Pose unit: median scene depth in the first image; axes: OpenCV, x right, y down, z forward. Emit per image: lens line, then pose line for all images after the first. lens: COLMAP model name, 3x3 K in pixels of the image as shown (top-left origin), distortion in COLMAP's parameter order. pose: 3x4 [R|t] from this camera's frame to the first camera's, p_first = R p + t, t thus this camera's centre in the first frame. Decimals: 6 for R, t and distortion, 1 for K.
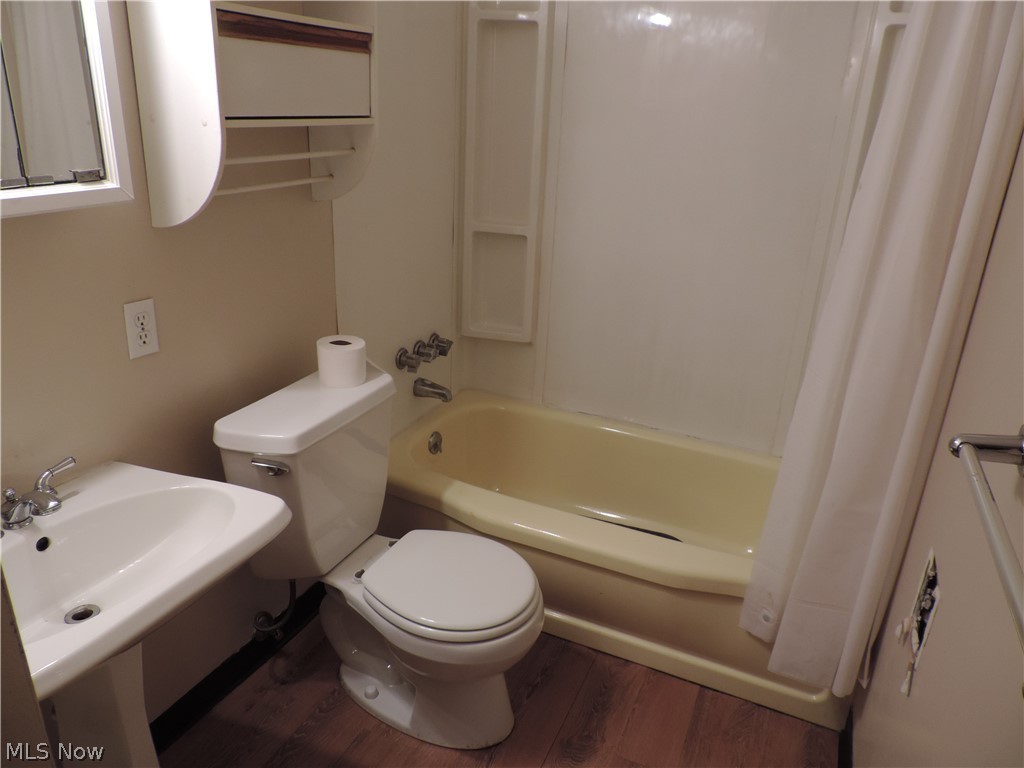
lens RADIAL K [[721.9, 0, 509.4], [0, 721.9, 384.0], [0, 0, 1]] dist [-0.023879, 0.000665]
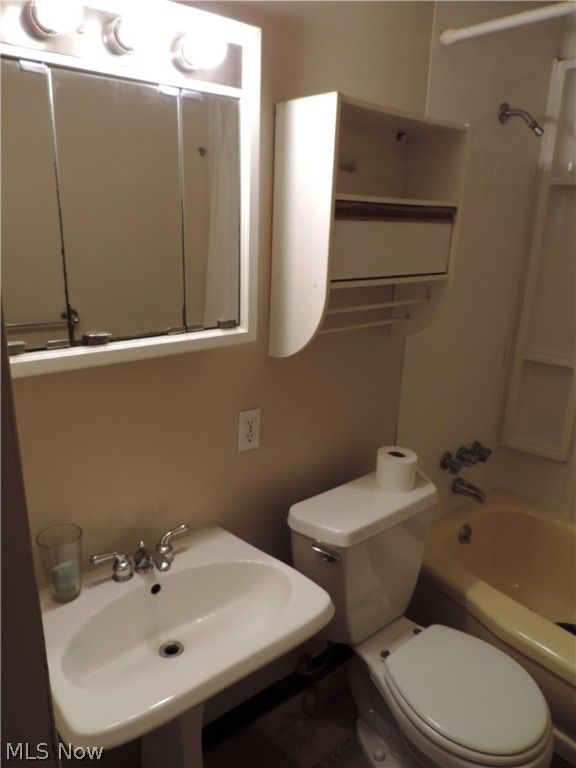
lens RADIAL K [[541.4, 0, 287.5], [0, 541.4, 383.0], [0, 0, 1]] dist [-0.023879, 0.000665]
pose [[0.899816, 0.110828, -0.421958, -0.031807], [-0.151965, 0.986245, -0.065024, -0.091747], [0.408948, 0.122633, 0.904280, 0.096107]]
